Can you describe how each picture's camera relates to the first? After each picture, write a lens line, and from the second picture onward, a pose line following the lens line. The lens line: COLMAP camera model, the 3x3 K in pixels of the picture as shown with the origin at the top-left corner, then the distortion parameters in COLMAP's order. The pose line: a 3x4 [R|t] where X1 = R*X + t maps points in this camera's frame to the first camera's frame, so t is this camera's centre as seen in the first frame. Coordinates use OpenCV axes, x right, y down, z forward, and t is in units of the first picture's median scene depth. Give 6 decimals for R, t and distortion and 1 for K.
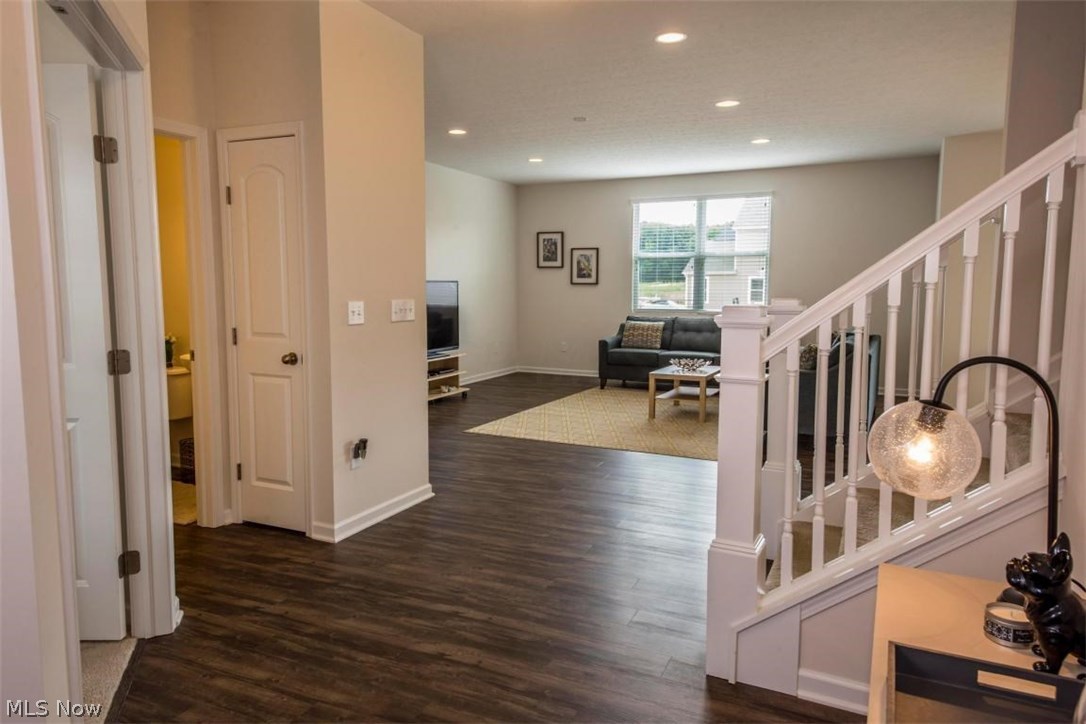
lens RADIAL K [[717.5, 0, 540.5], [0, 717.5, 364.9], [0, 0, 1]] dist [0.049332, -0.023819]
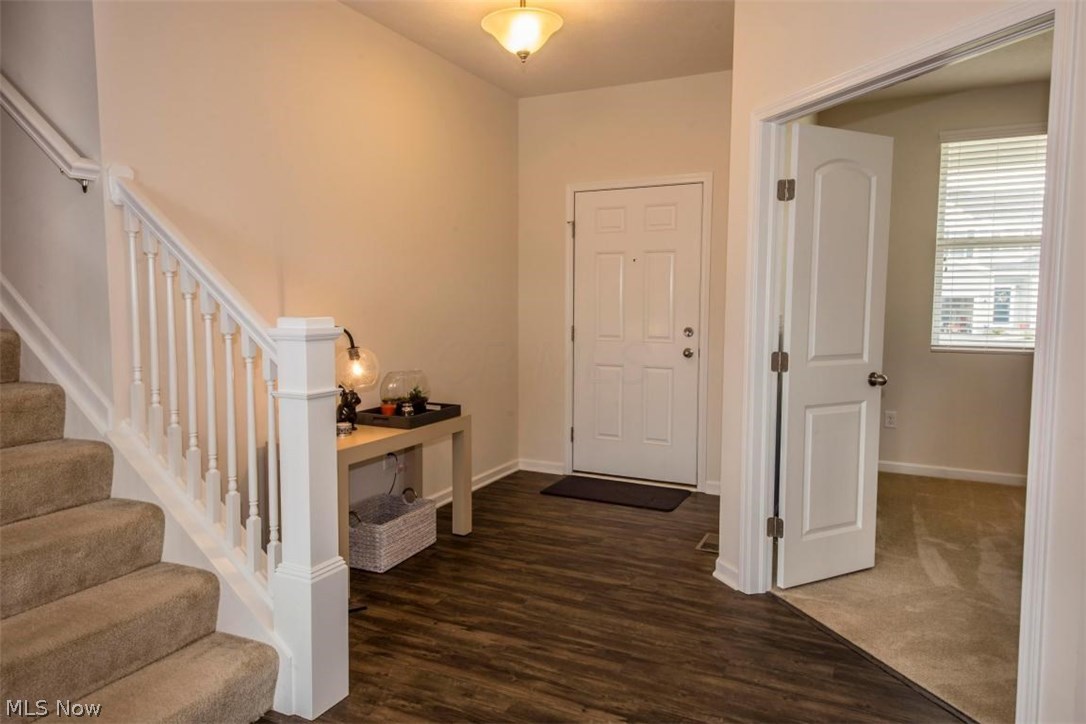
lens RADIAL K [[717.5, 0, 543.0], [0, 717.5, 359.9], [0, 0, 1]] dist [0.049332, -0.023819]
pose [[-0.999775, -0.018185, 0.010885, -0.036703], [-0.016000, 0.984424, 0.175080, -0.189994], [-0.013899, 0.174866, -0.984494, 1.944296]]
